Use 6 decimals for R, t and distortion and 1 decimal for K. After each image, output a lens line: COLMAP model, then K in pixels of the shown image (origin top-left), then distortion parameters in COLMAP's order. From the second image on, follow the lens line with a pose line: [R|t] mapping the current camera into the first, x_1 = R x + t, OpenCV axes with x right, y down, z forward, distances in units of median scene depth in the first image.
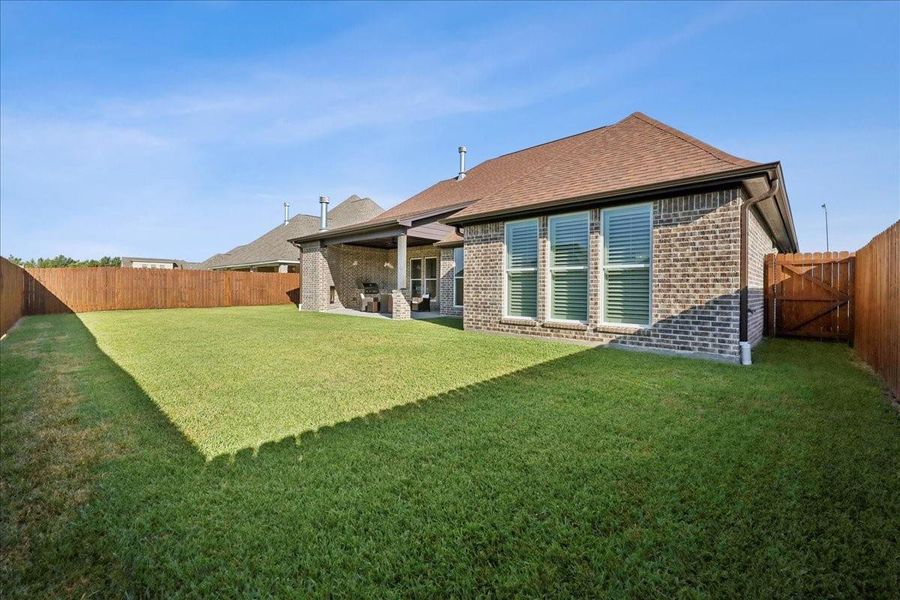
lens RADIAL K [[370.1, 0, 450.0], [0, 370.1, 300.0], [0, 0, 1]] dist [-0.001019, 0.000143]
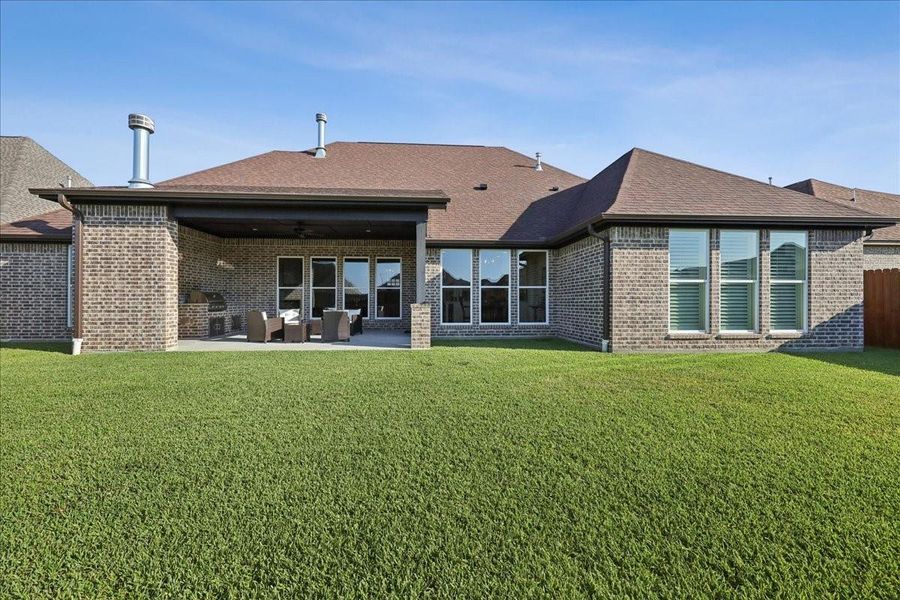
lens RADIAL K [[370.1, 0, 450.0], [0, 370.1, 300.0], [0, 0, 1]] dist [-0.001019, 0.000143]
pose [[0.681262, -0.005474, 0.732020, -0.871311], [0.027480, 0.999458, -0.018102, -0.030978], [-0.731524, 0.032448, 0.681043, 0.758702]]
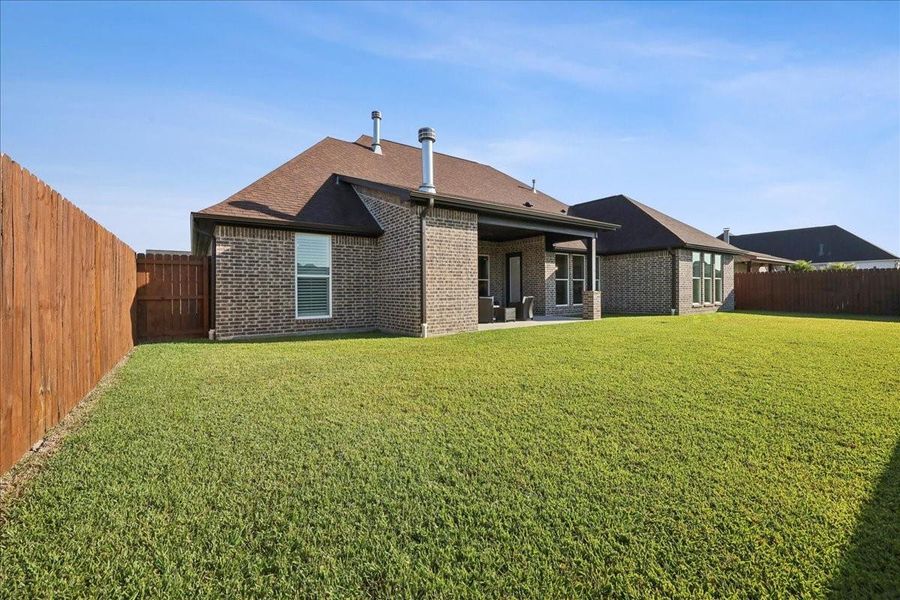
lens RADIAL K [[381.1, 0, 450.0], [0, 381.1, 288.4], [0, 0, 1]] dist [-0.001323, -0.000016]
pose [[0.191926, -0.005169, 0.981396, -1.869080], [0.041000, 0.999155, -0.002755, -0.071126], [-0.980553, 0.040766, 0.191975, 1.775528]]
